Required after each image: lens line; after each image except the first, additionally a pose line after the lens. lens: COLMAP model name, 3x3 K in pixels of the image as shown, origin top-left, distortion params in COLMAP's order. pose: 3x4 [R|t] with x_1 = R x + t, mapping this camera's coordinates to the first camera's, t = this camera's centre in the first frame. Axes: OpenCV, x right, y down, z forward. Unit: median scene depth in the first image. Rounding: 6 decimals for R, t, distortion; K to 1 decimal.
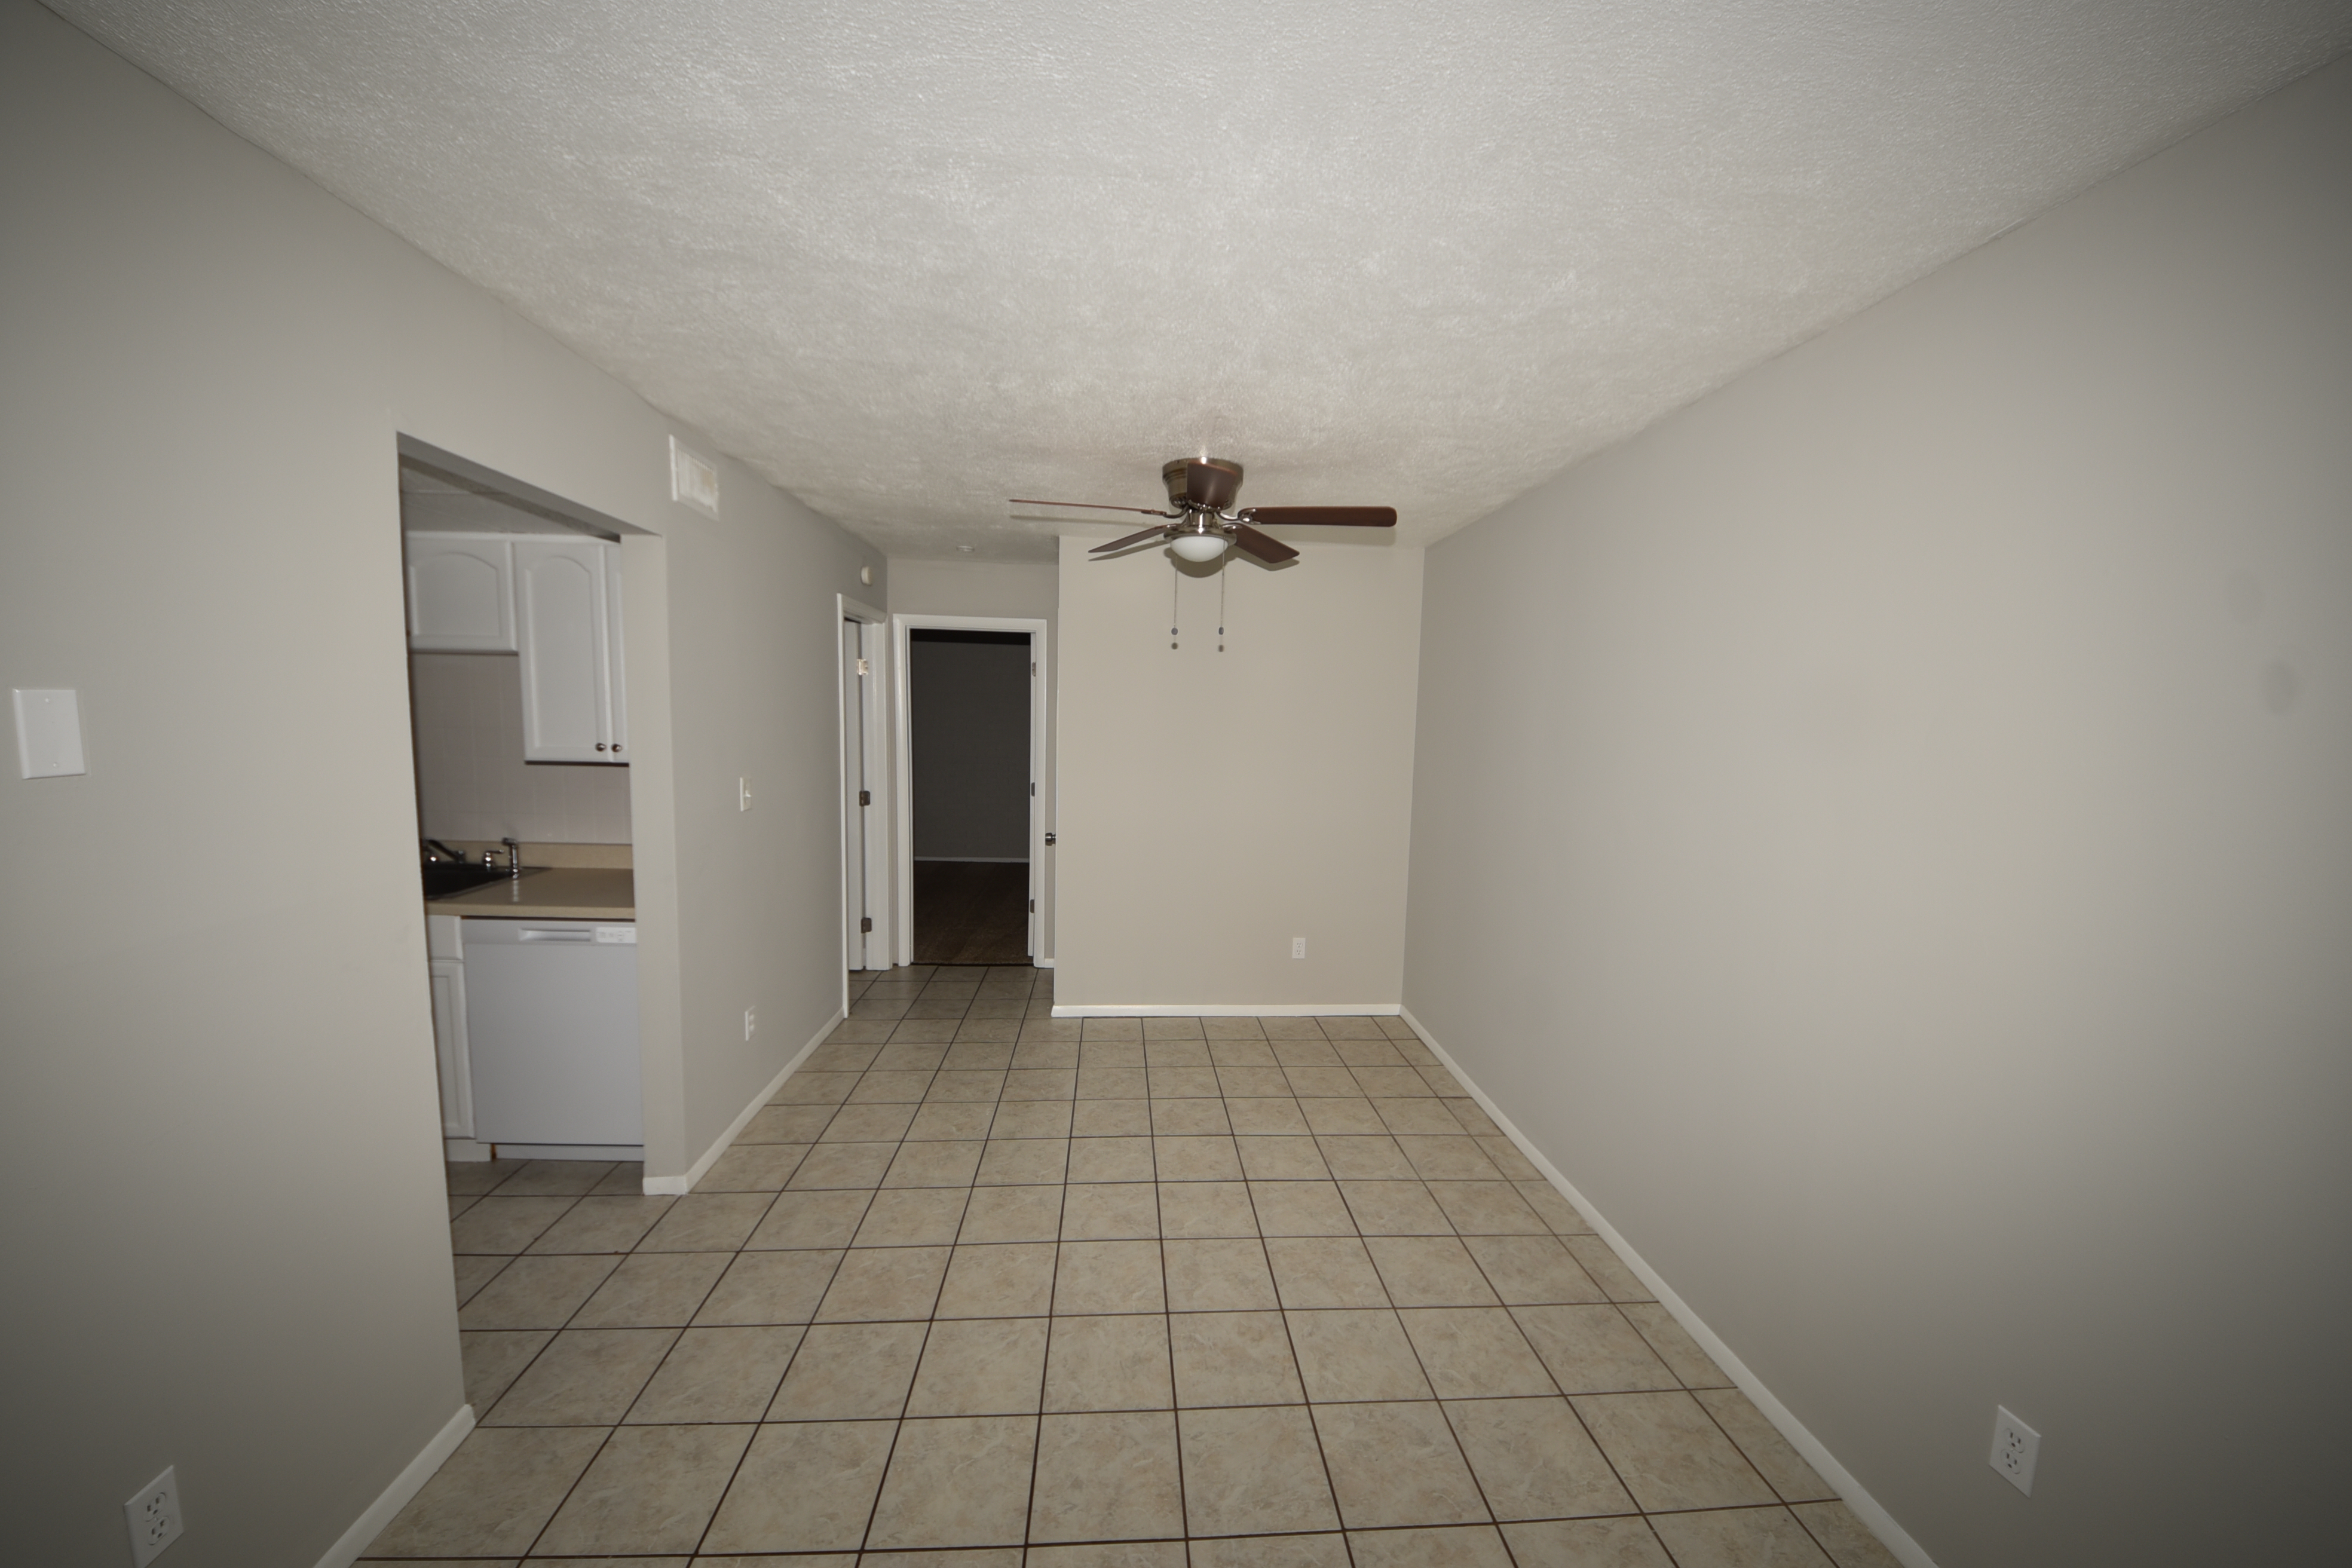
lens RADIAL K [[838.8, 0, 1176.1], [0, 838.8, 796.6], [0, 0, 1]] dist [-0.022945, -0.000121]
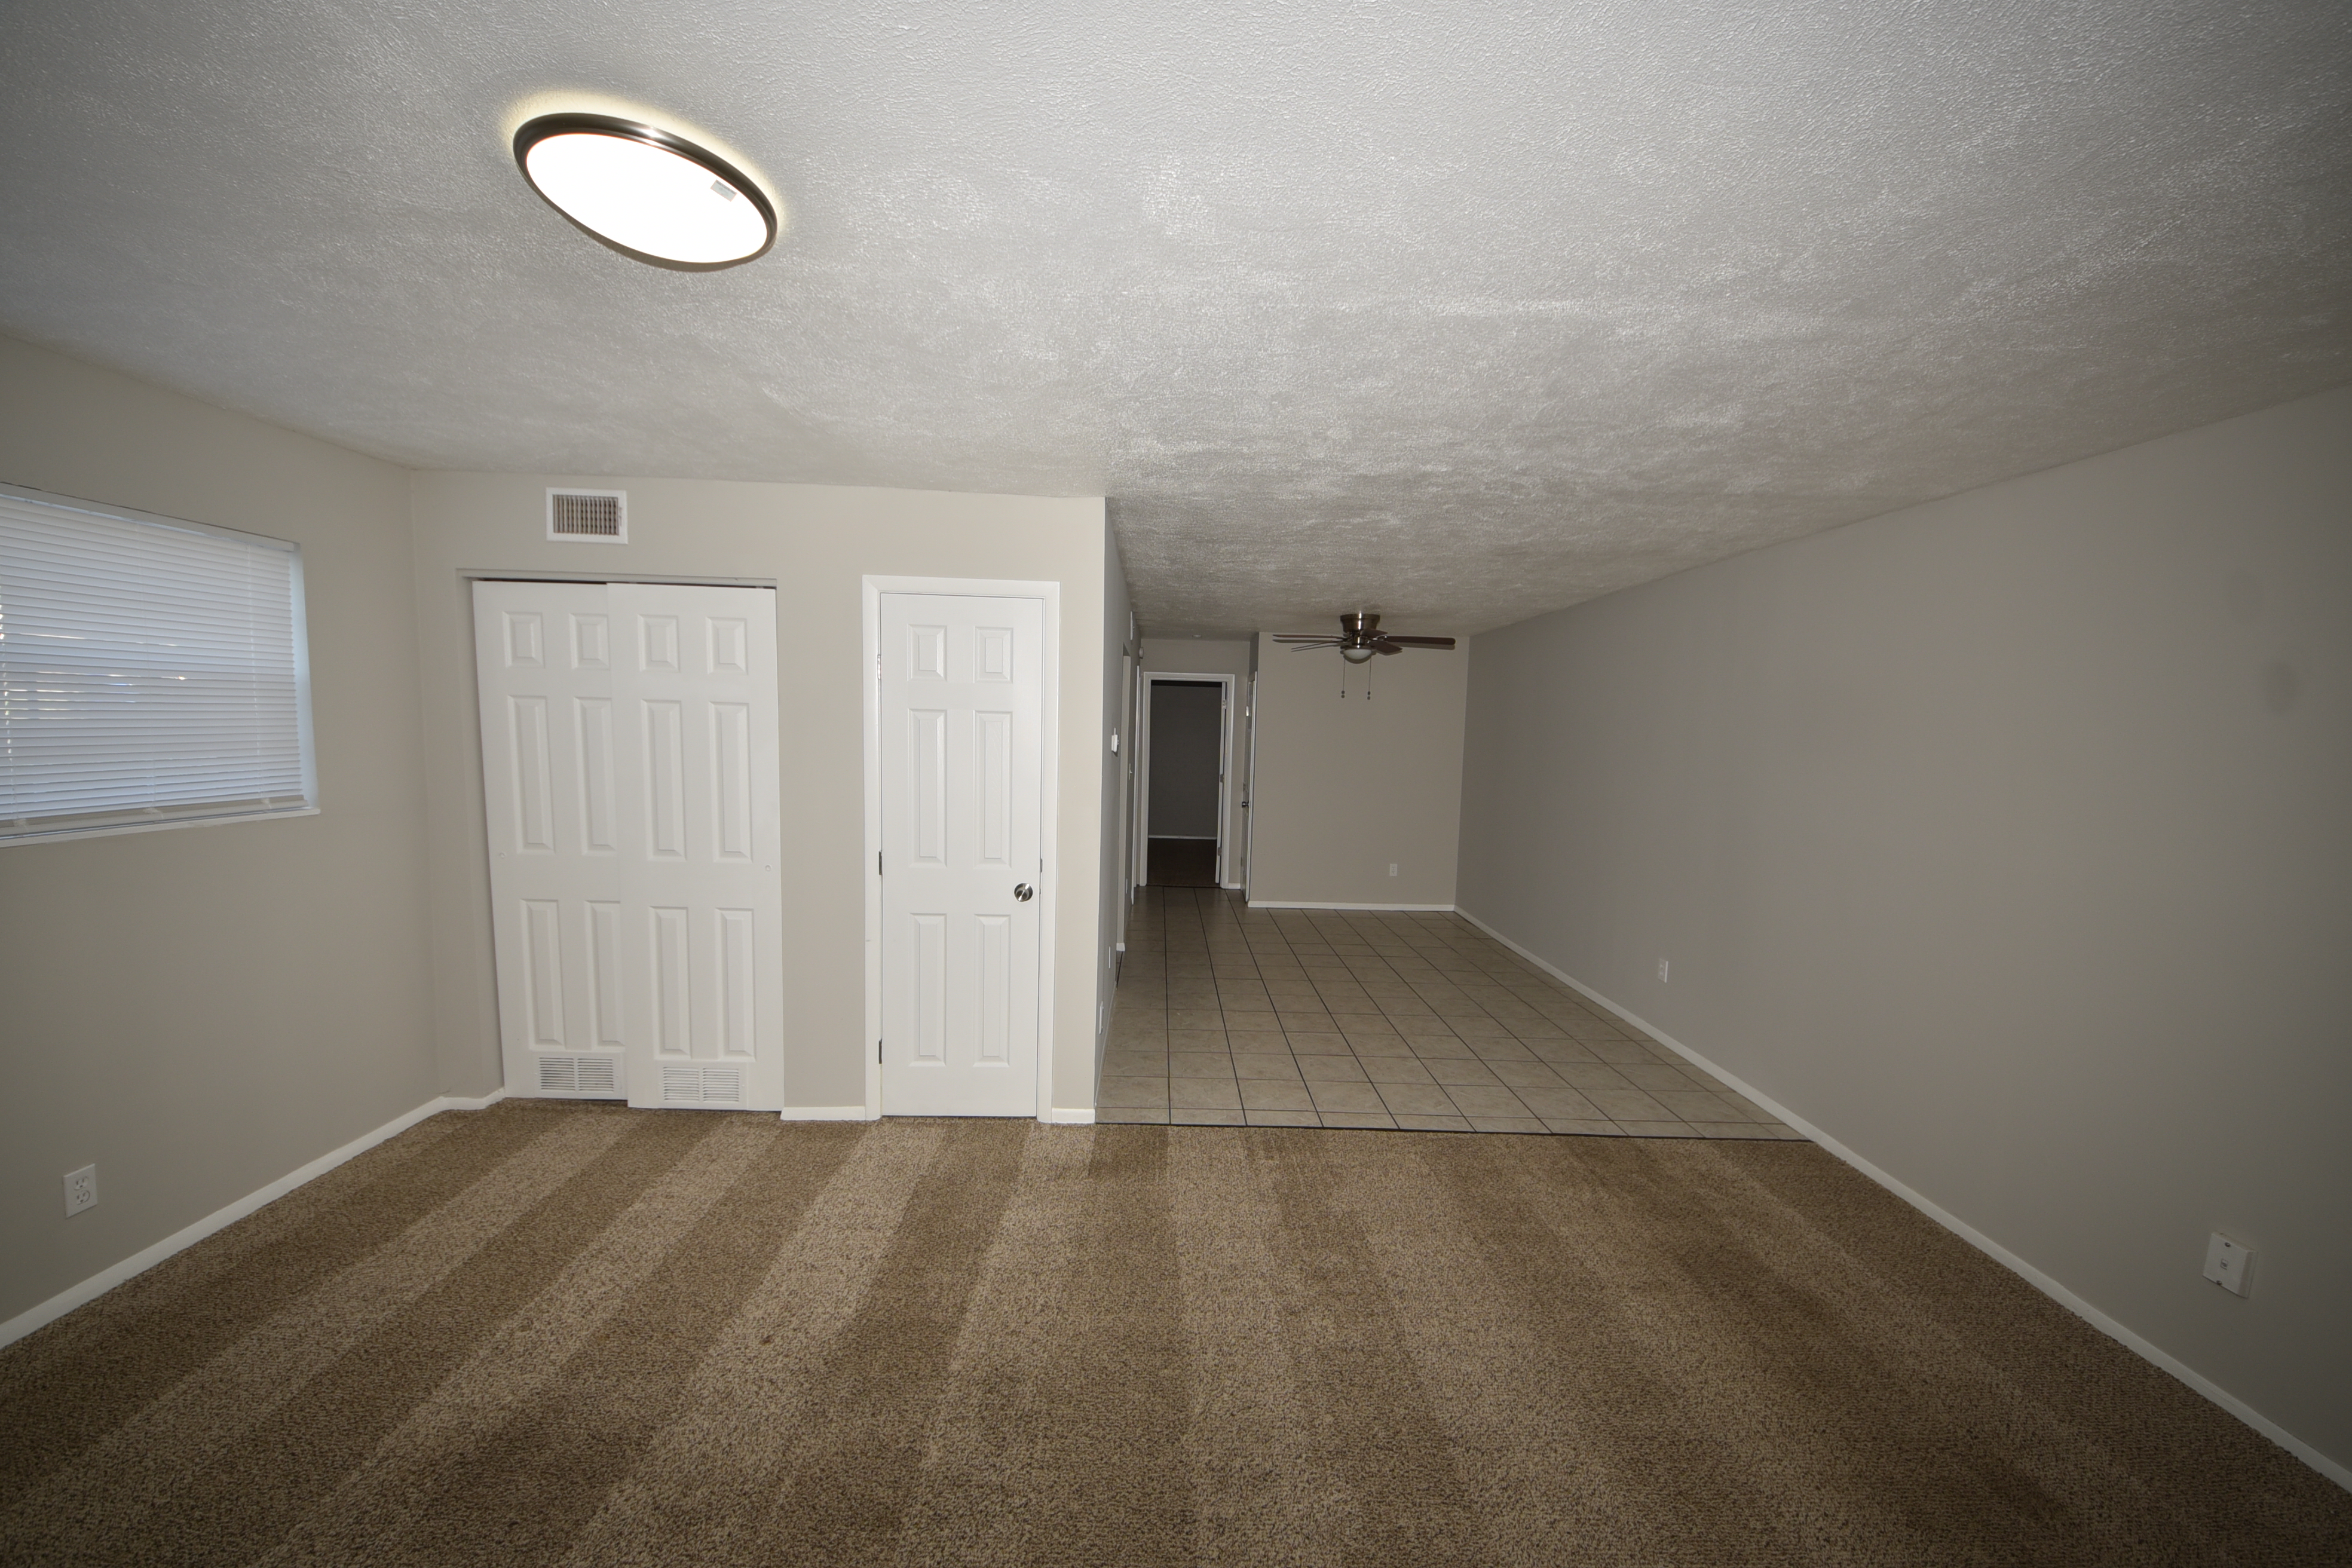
lens RADIAL K [[838.8, 0, 1176.1], [0, 838.8, 796.6], [0, 0, 1]] dist [-0.022945, -0.000121]
pose [[0.998469, 0.003867, -0.055186, -0.219486], [-0.004861, 0.999828, -0.017886, 0.073228], [0.055107, 0.018126, 0.998316, -0.787645]]
